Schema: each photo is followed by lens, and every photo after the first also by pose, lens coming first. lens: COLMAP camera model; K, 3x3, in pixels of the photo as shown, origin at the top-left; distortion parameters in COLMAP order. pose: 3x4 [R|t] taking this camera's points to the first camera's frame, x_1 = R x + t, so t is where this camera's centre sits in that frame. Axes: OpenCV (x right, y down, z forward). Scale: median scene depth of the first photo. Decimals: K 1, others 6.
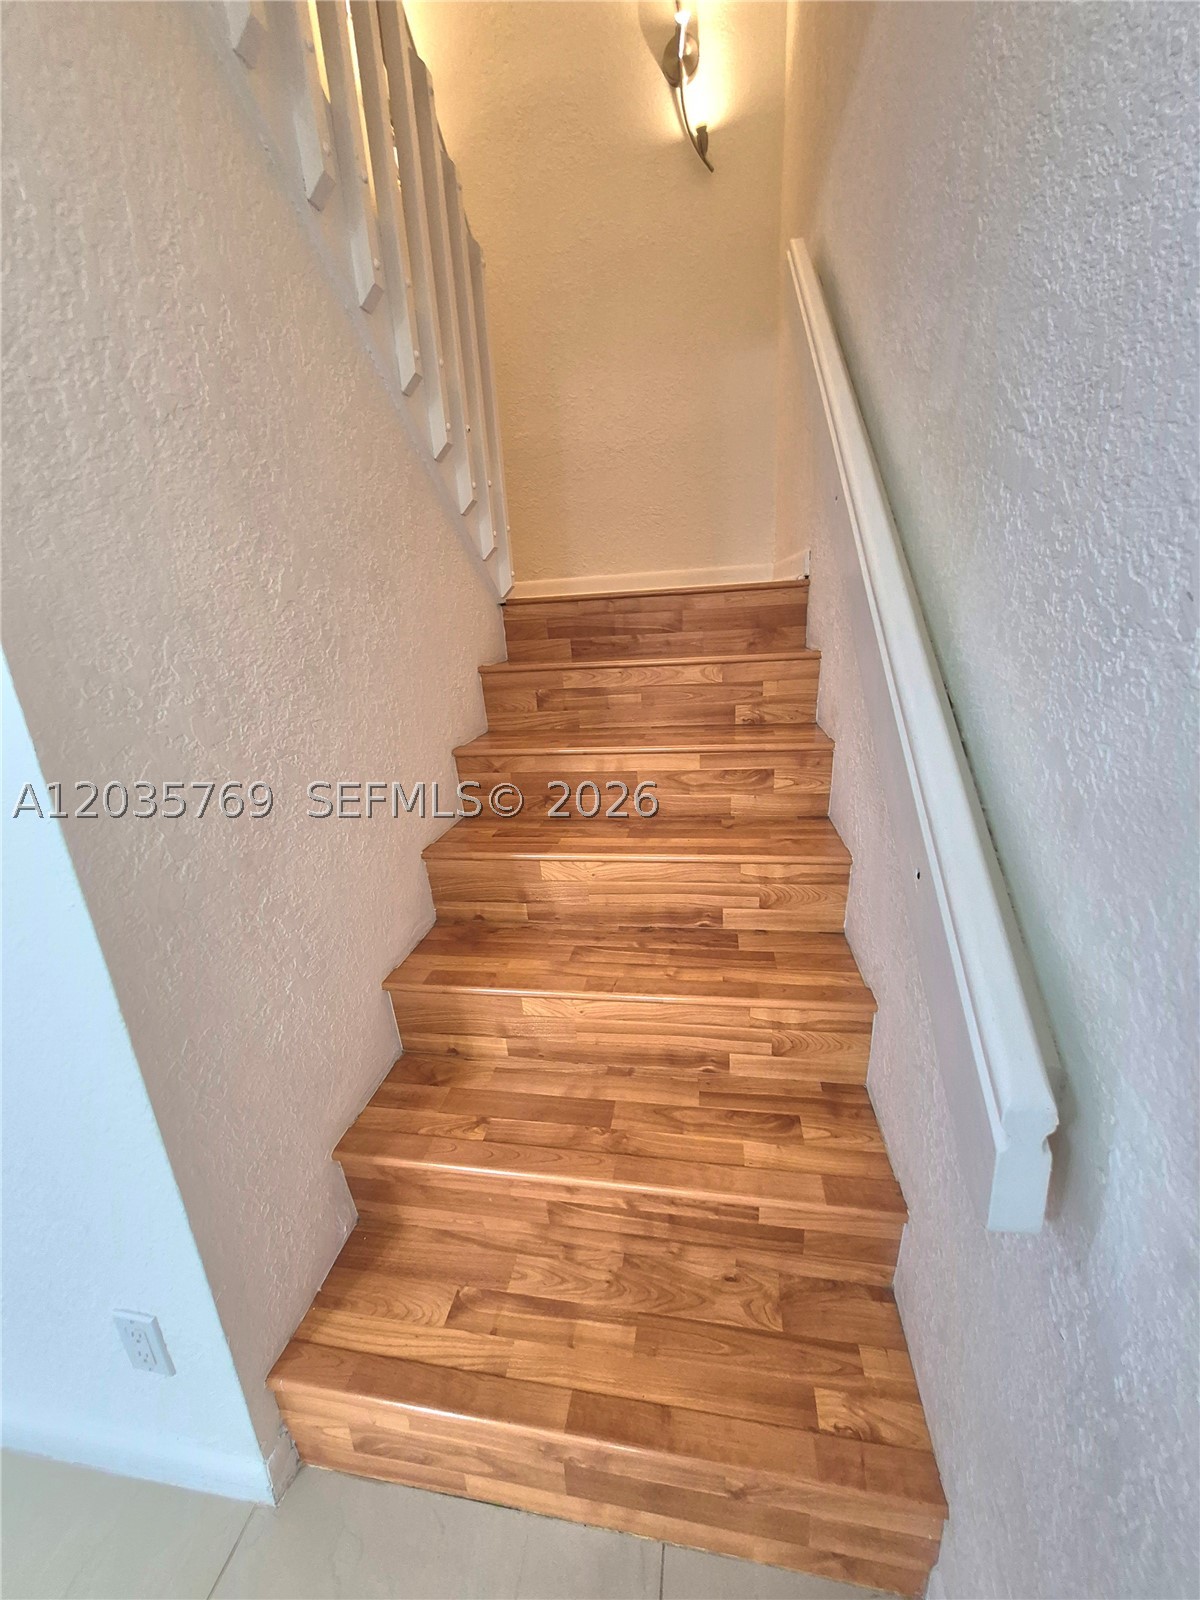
lens RADIAL K [[632.4, 0, 600.0], [0, 632.4, 800.0], [0, 0, 1]] dist [0.000784, 0.000073]
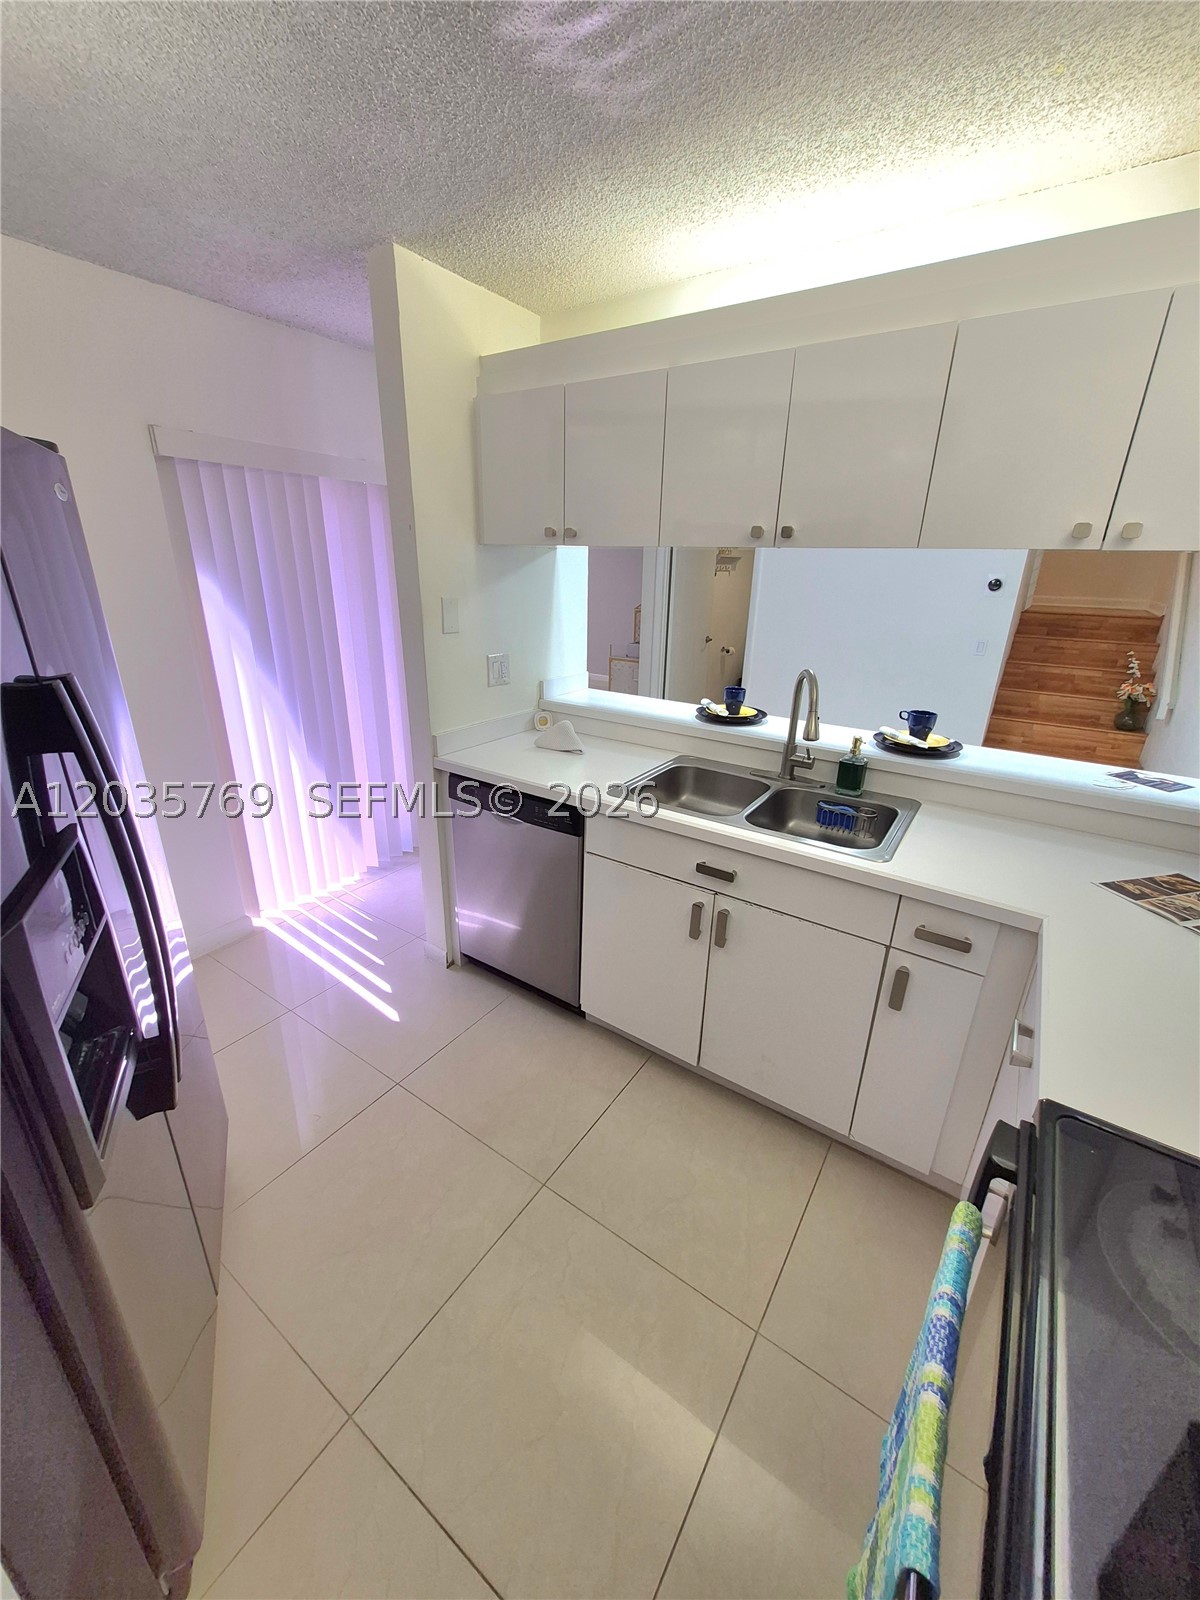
lens RADIAL K [[632.4, 0, 600.0], [0, 632.4, 800.0], [0, 0, 1]] dist [0.000784, 0.000073]
pose [[0.905286, 0.217951, -0.364628, -0.765316], [-0.196273, 0.975839, 0.095994, 0.692567], [0.376741, -0.015336, 0.926192, -2.675861]]
